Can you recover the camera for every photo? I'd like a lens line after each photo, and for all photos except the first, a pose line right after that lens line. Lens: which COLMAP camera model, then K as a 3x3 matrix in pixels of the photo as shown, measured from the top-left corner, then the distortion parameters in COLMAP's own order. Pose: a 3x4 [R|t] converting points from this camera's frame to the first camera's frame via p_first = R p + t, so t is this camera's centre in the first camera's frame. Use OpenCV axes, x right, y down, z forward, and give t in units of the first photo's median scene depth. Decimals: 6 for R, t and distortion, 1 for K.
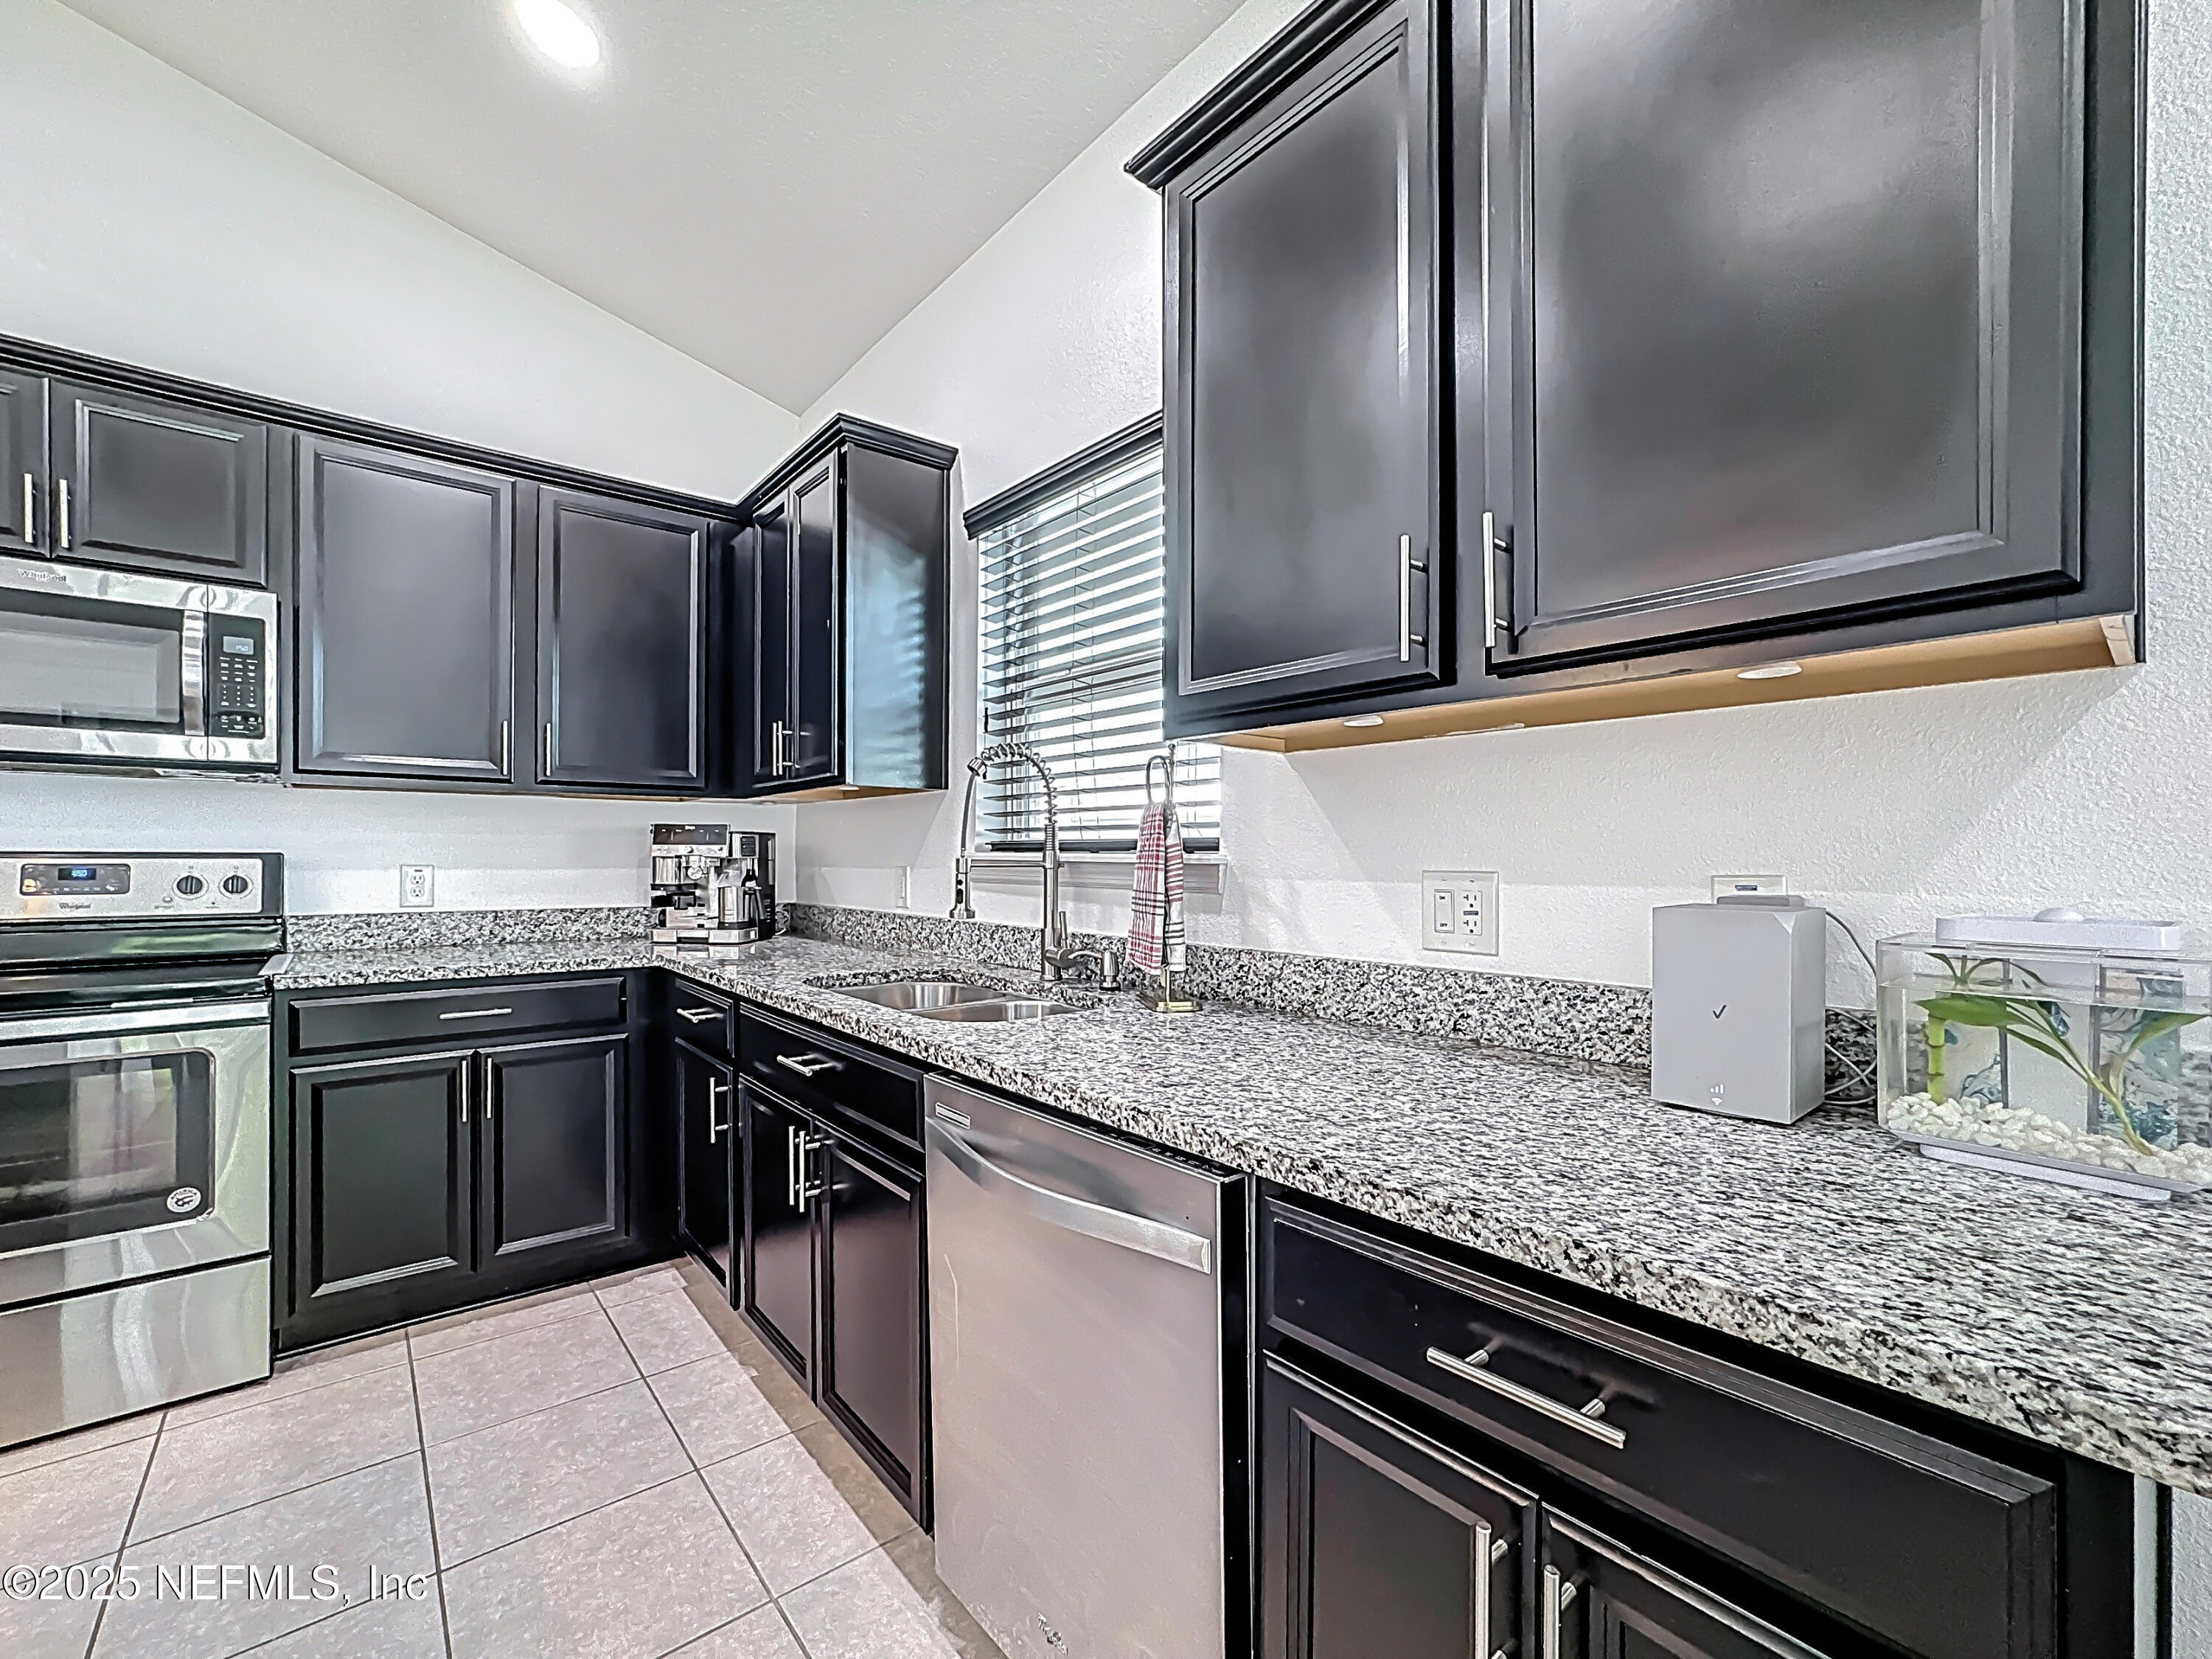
lens RADIAL K [[934.7, 0, 1108.2], [0, 934.7, 858.7], [0, 0, 1]] dist [-0.041767, 0.018900]
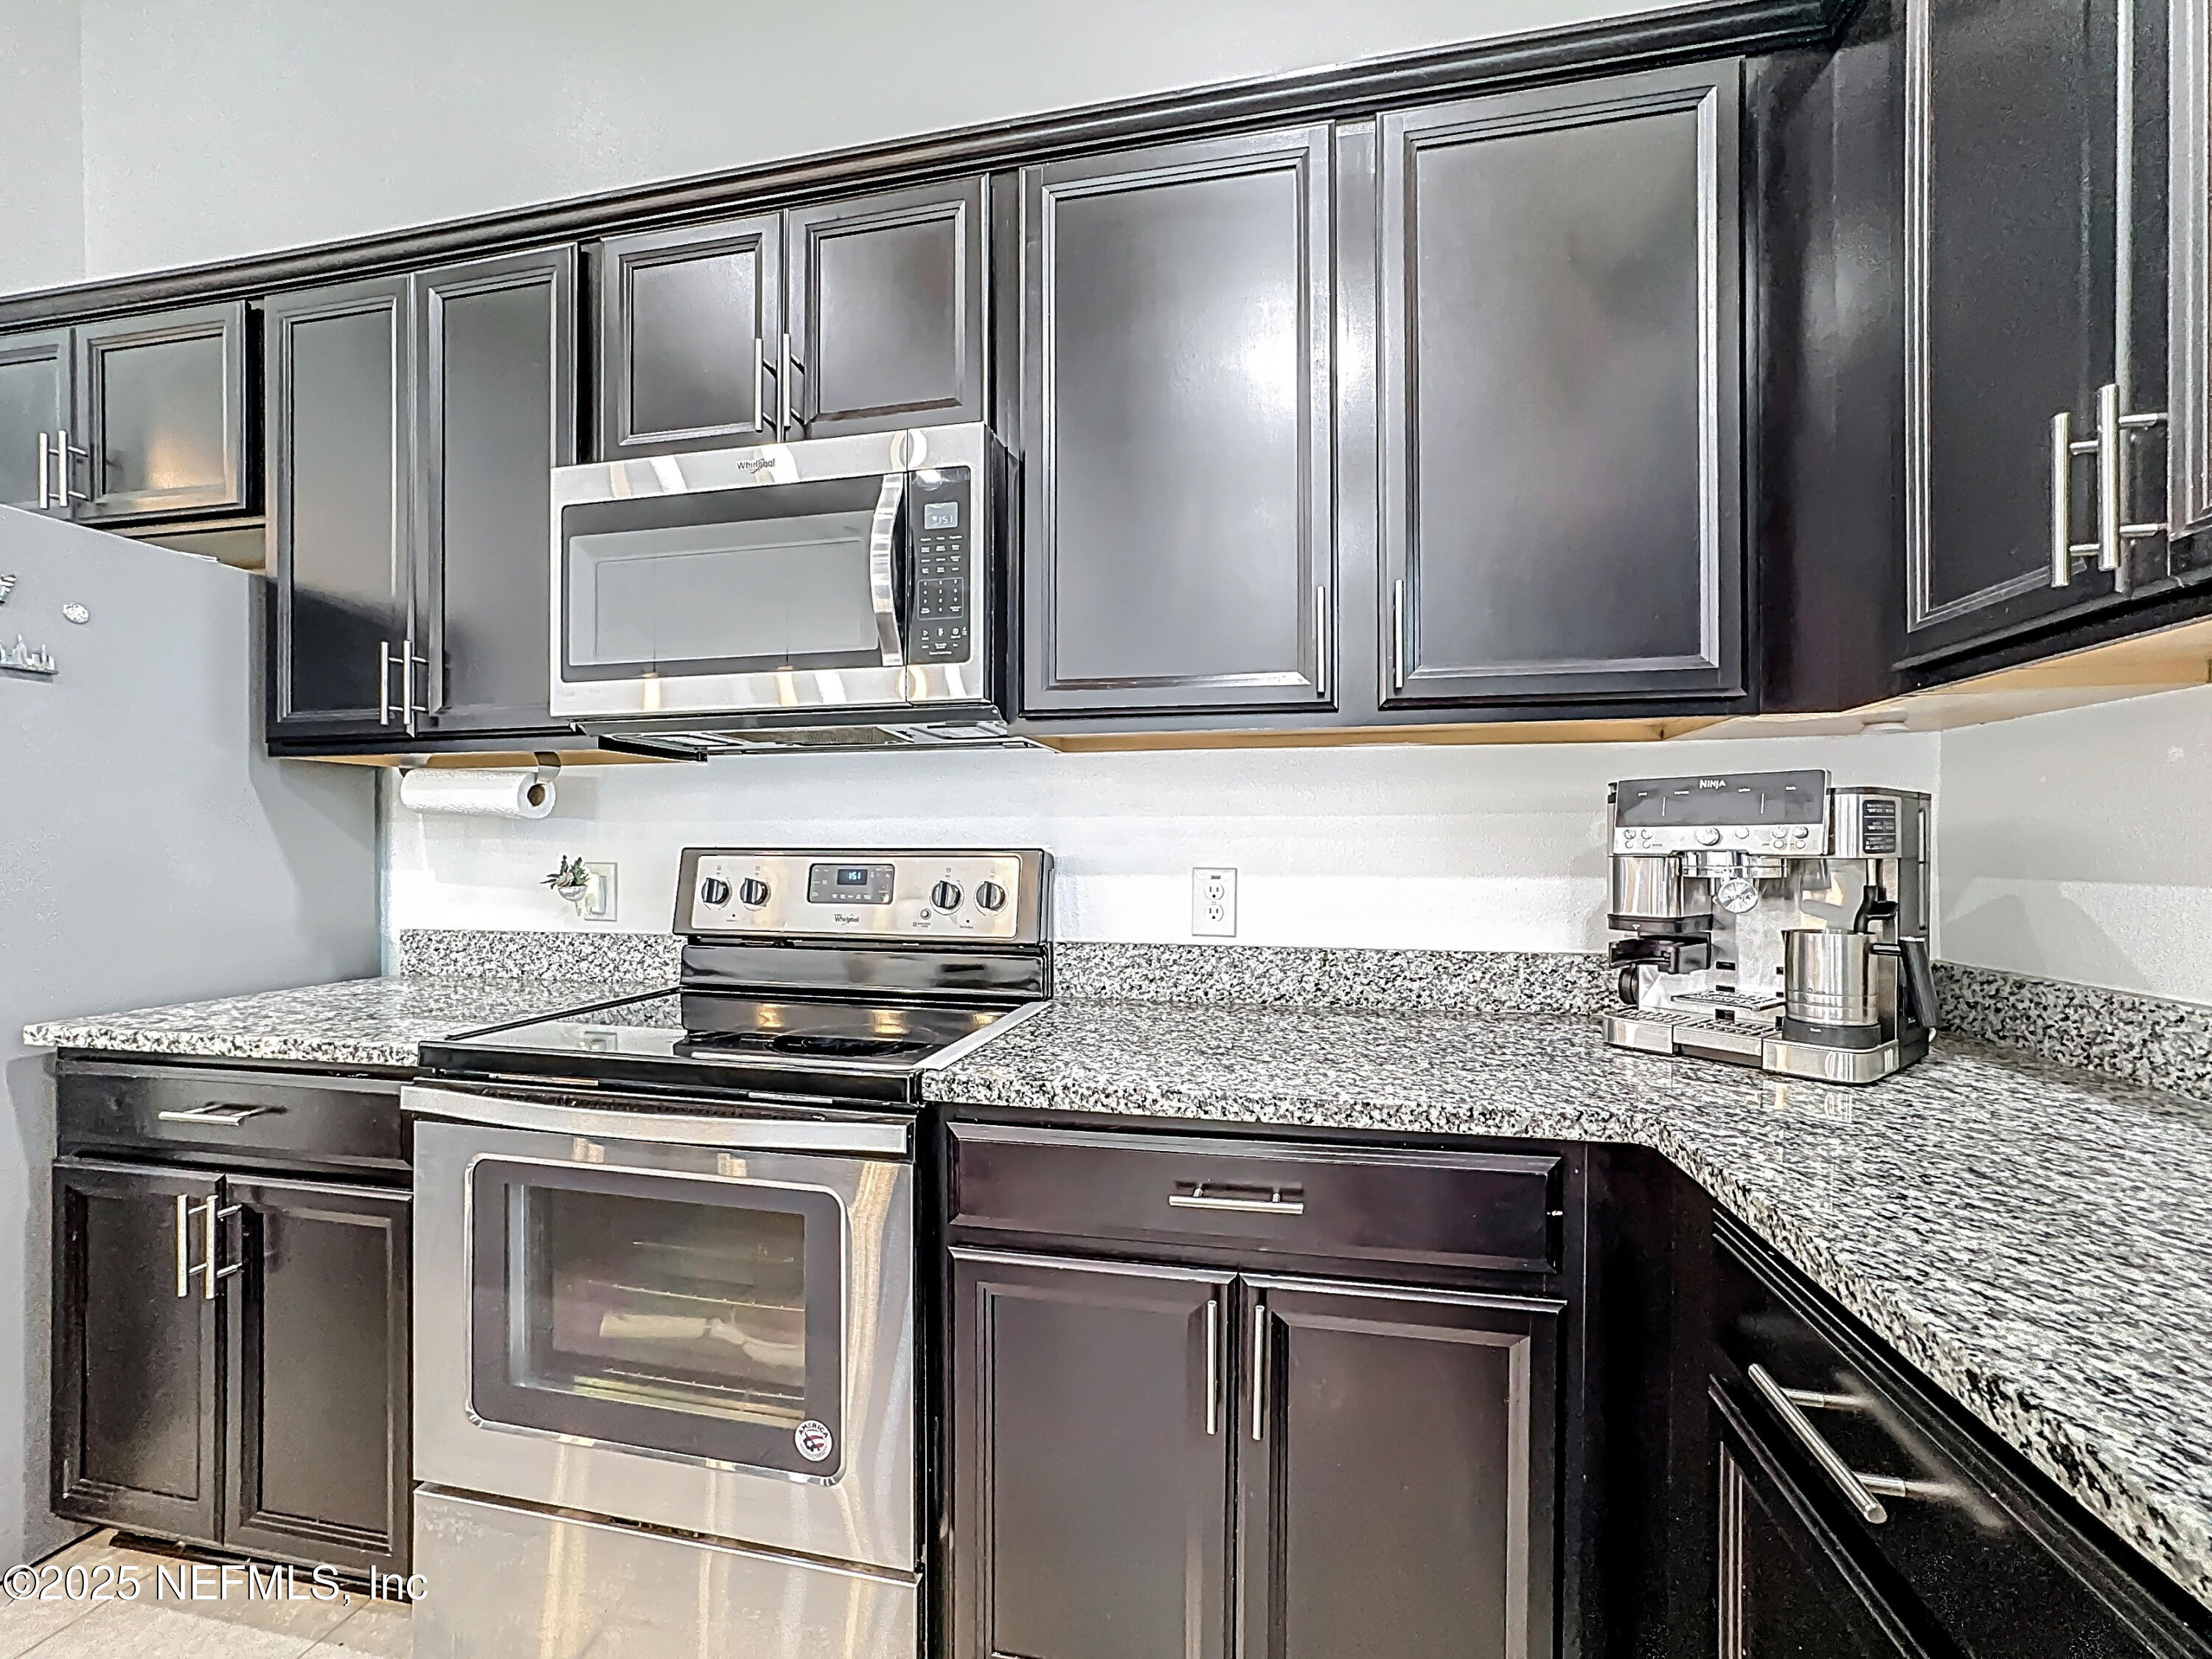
lens RADIAL K [[934.7, 0, 1108.2], [0, 934.7, 858.7], [0, 0, 1]] dist [-0.041767, 0.018900]
pose [[0.622248, 0.003841, -0.782811, -0.360188], [-0.001515, 0.999992, 0.003702, -0.001779], [0.782819, -0.001118, 0.622249, 0.649581]]
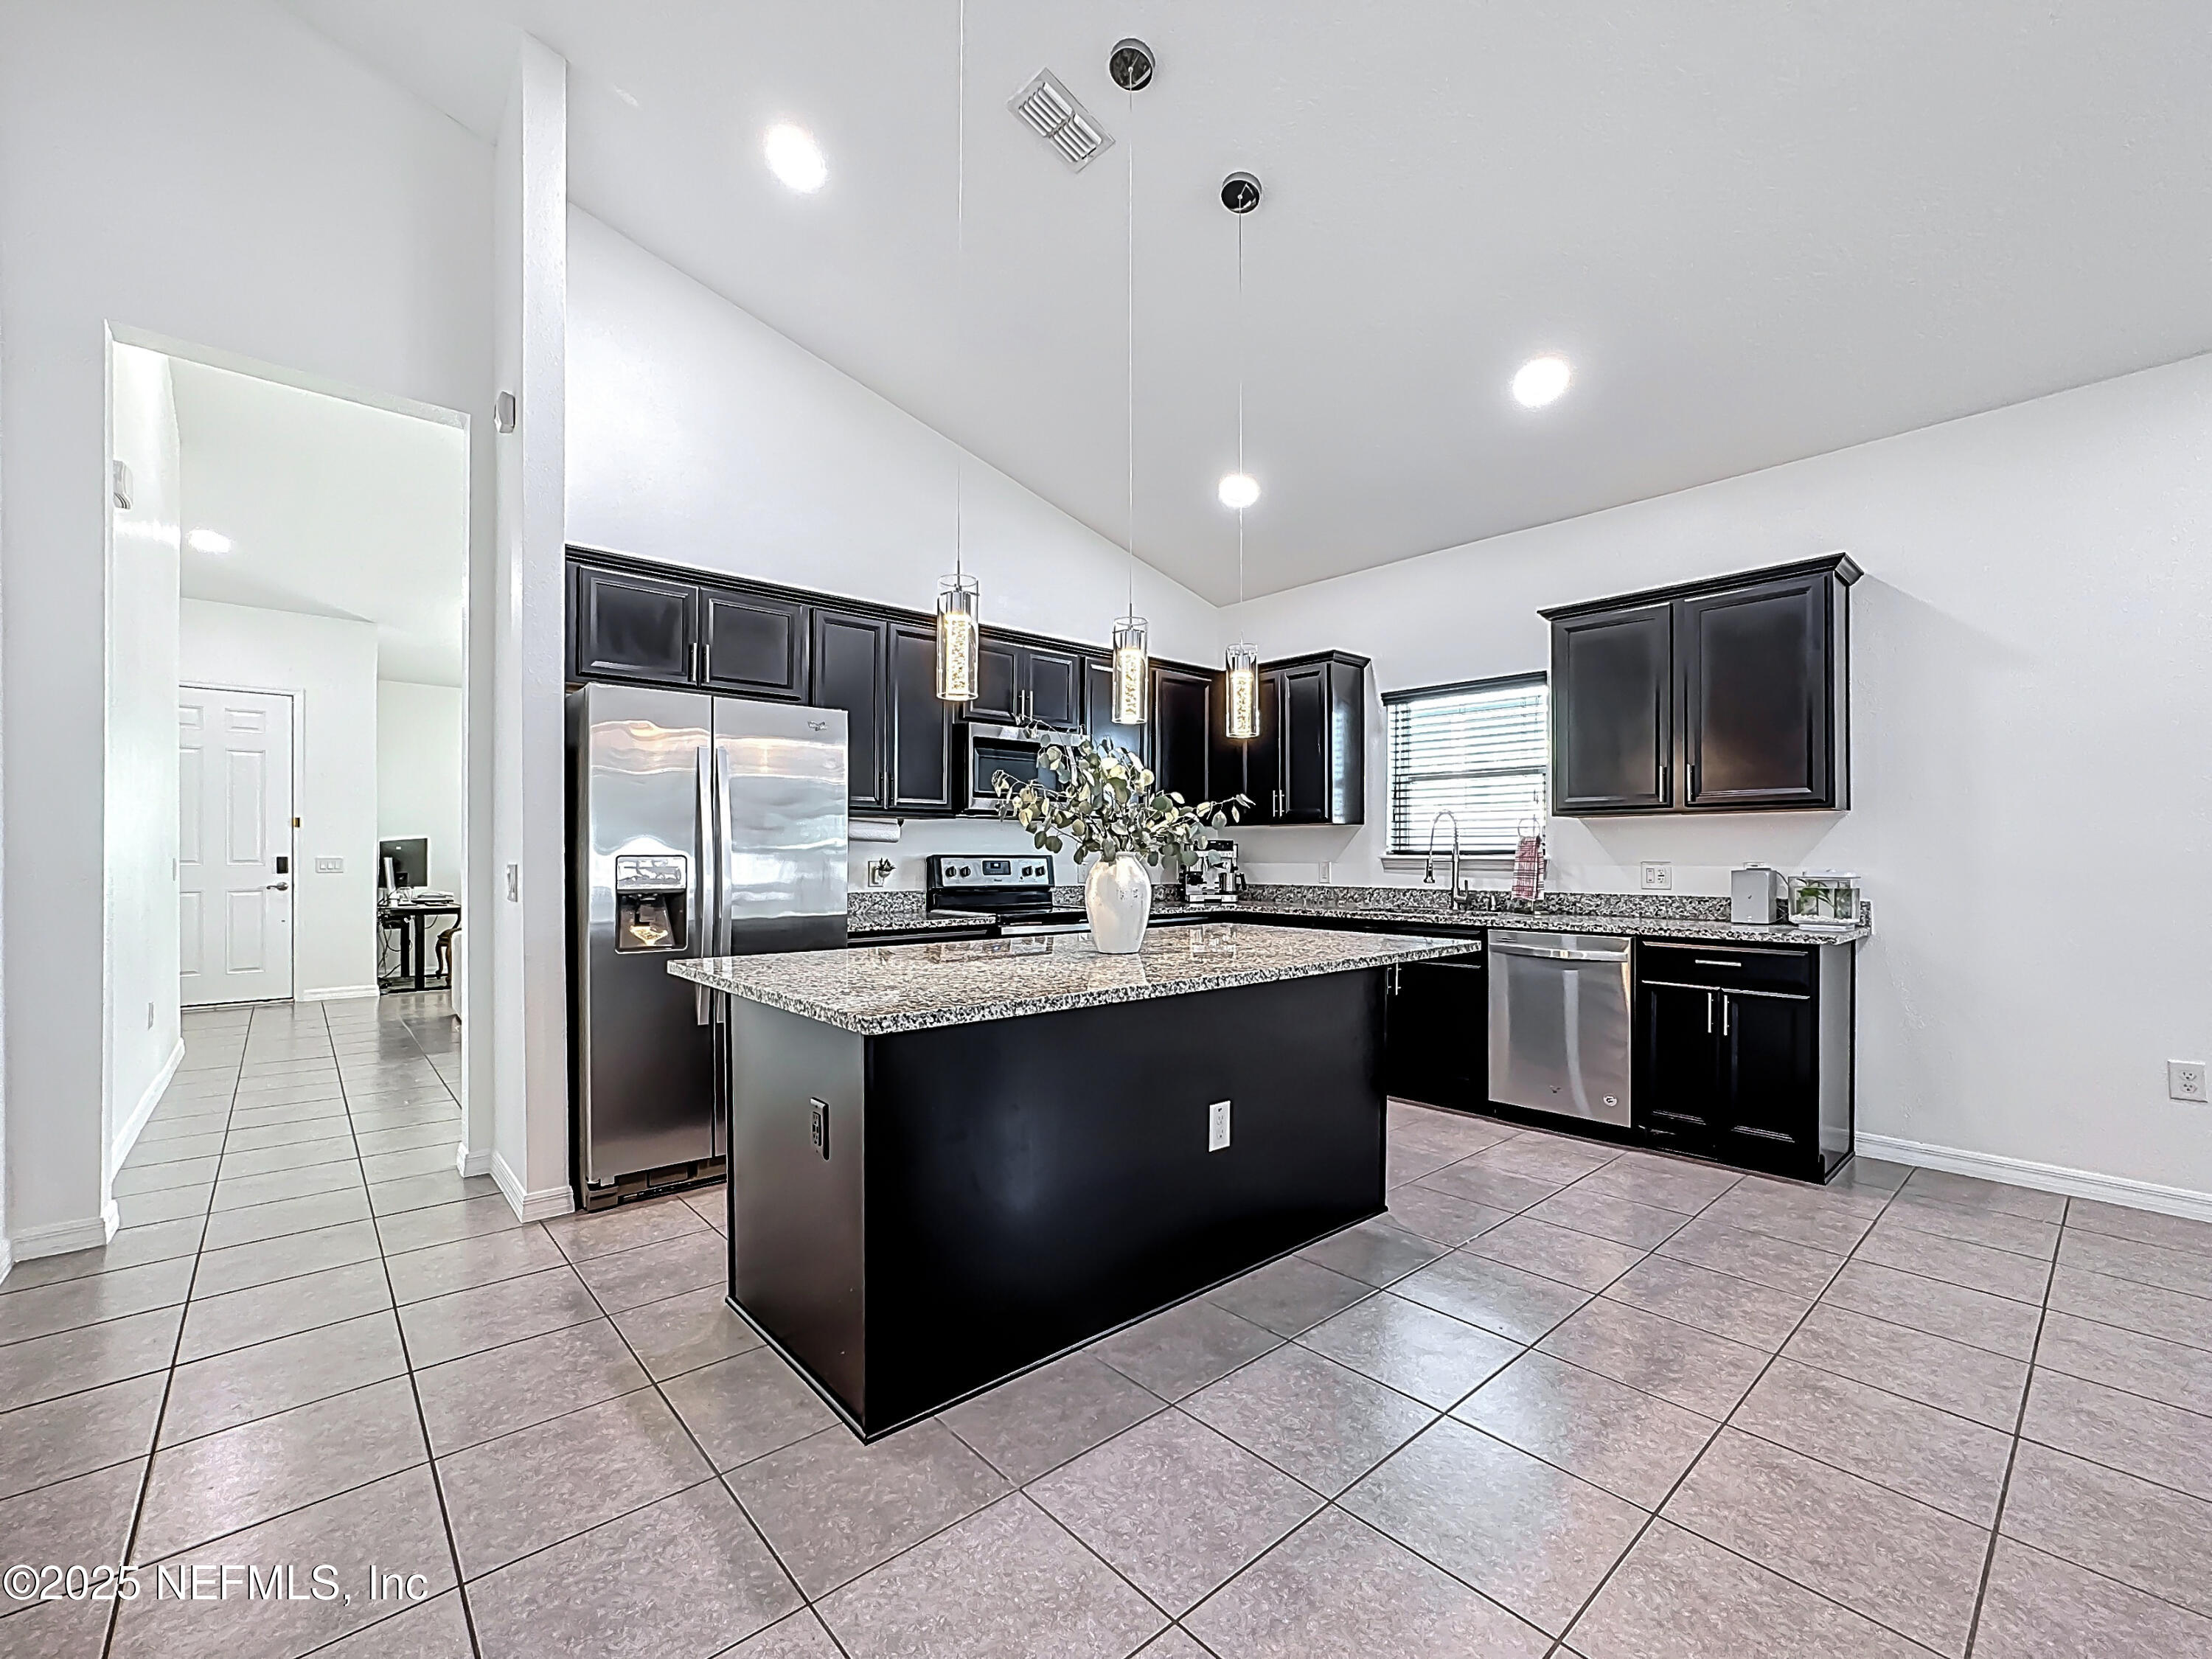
lens RADIAL K [[934.7, 0, 1108.2], [0, 934.7, 858.7], [0, 0, 1]] dist [-0.041767, 0.018900]
pose [[0.999543, -0.001209, 0.030210, -0.889199], [0.001238, 0.999999, -0.000953, 0.002799], [-0.030209, 0.000990, 0.999543, -1.151730]]
